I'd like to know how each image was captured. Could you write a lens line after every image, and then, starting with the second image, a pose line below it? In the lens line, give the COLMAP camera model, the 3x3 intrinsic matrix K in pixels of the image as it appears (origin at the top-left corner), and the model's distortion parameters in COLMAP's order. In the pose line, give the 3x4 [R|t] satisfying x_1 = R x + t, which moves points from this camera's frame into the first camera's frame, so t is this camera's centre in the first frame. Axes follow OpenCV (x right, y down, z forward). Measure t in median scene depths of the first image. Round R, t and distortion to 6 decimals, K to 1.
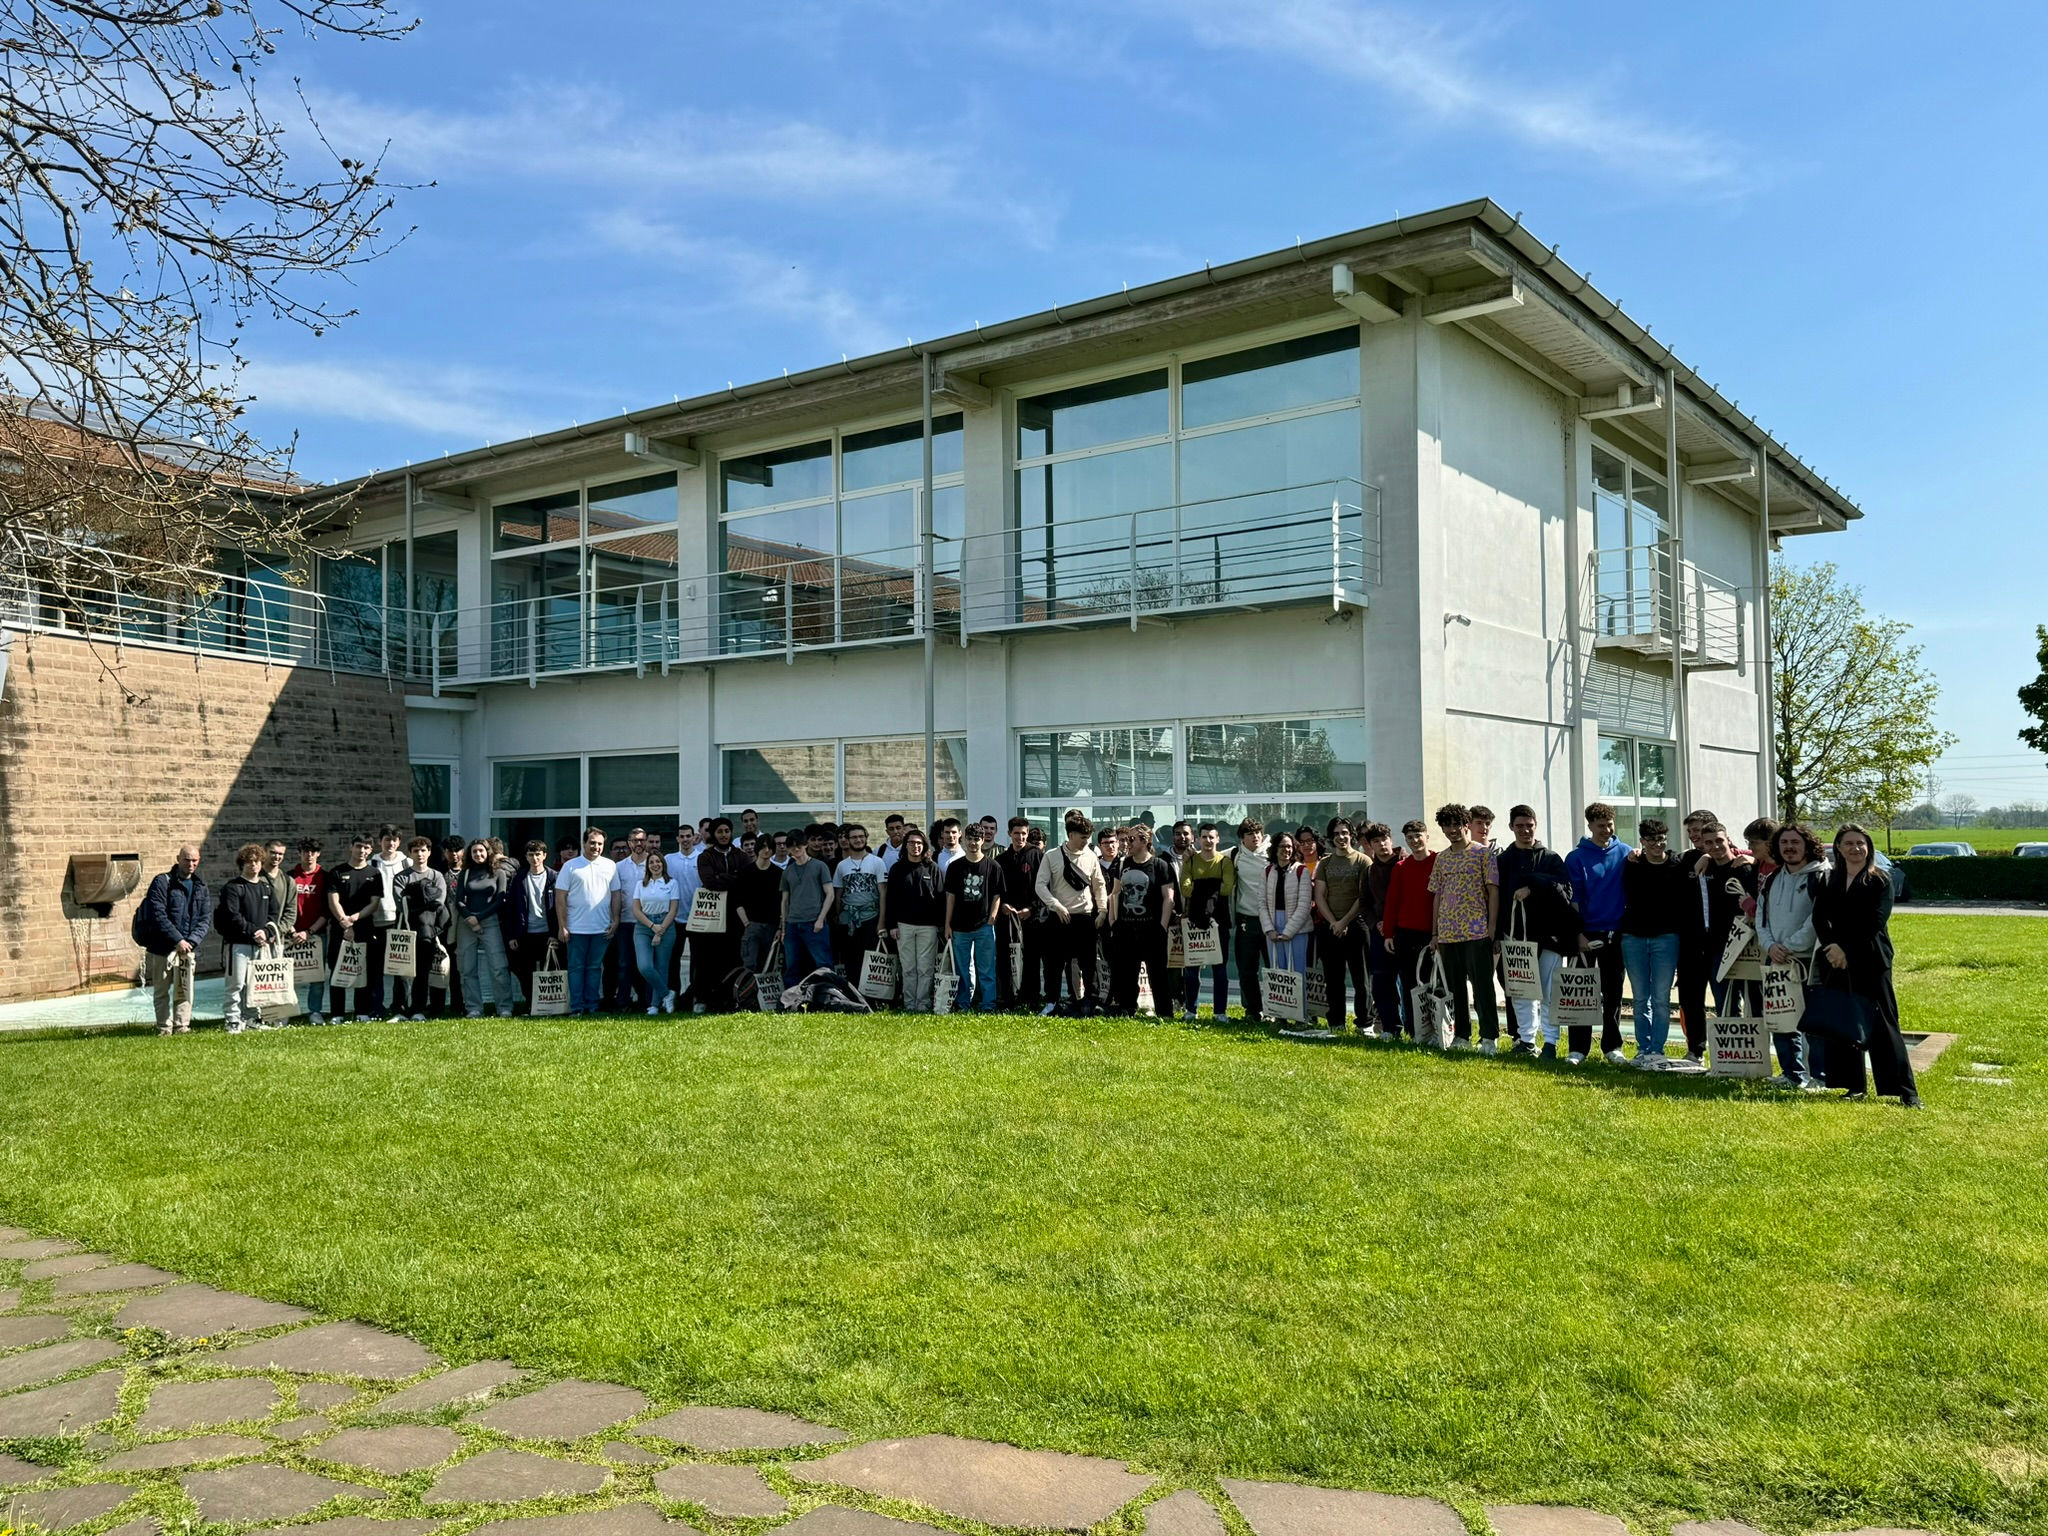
lens RADIAL K [[1578.8, 0, 1024.0], [0, 1578.8, 768.0], [0, 0, 1]] dist [0.133697, -0.000196]
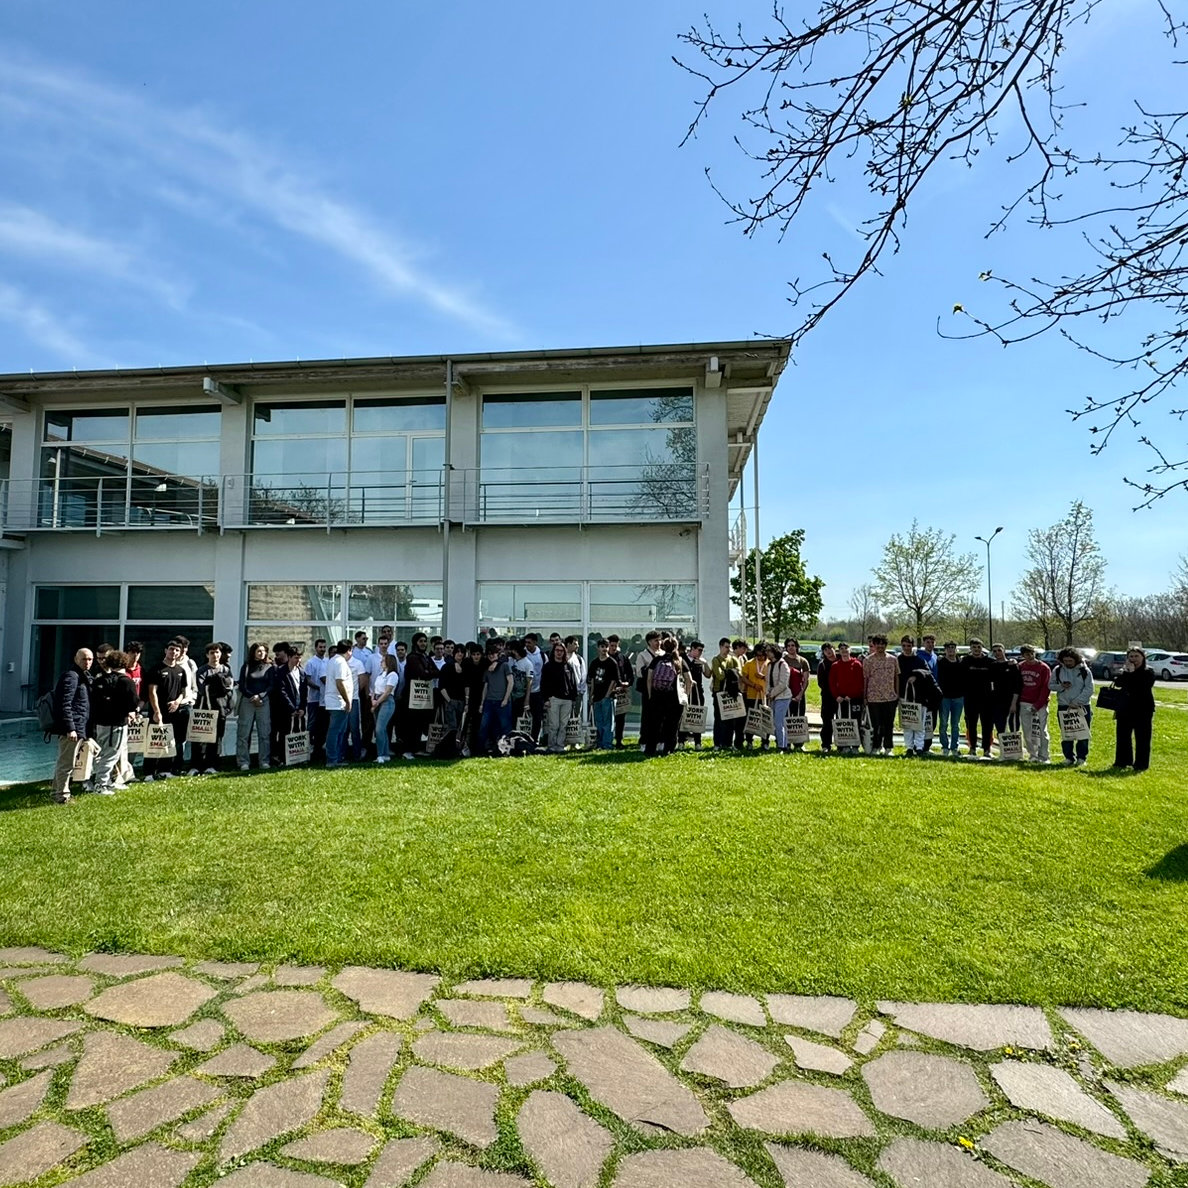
lens RADIAL K [[780.0, 0, 544.7], [0, 780.0, 588.4], [0, 0, 1]] dist [-0.001448, 0.001744]
pose [[0.876505, 0.042293, 0.479531, -0.357087], [-0.033278, 0.999074, -0.027289, 0.004207], [-0.480241, 0.007961, 0.877100, 0.212721]]
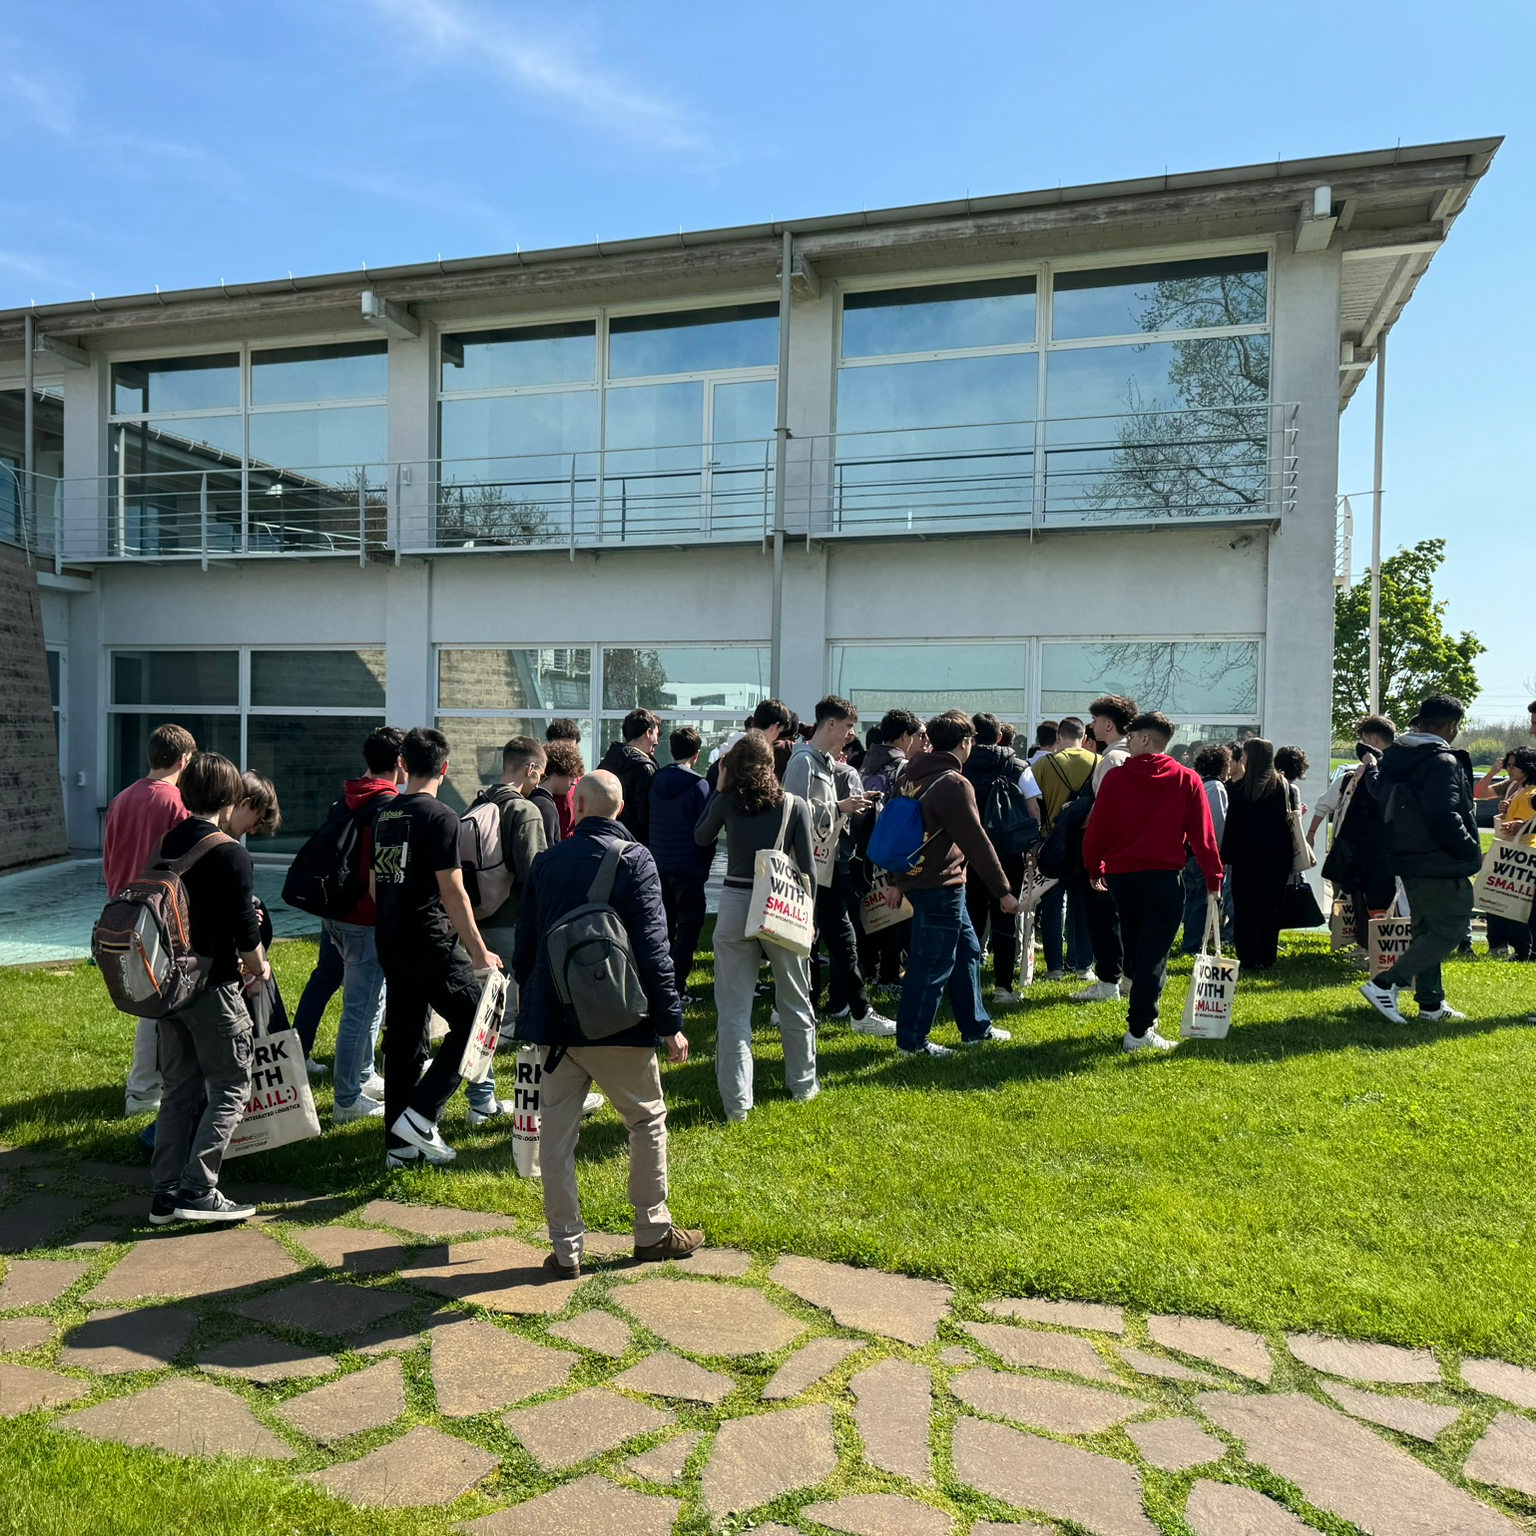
lens RADIAL K [[1374.3, 0, 586.5], [0, 1374.3, 797.5], [0, 0, 1]] dist [0.047258, -0.046936]
pose [[0.958506, 0.012836, 0.284782, -0.395043], [-0.036392, 0.996322, 0.077582, 0.011523], [-0.282738, -0.084727, 0.955448, 0.223872]]
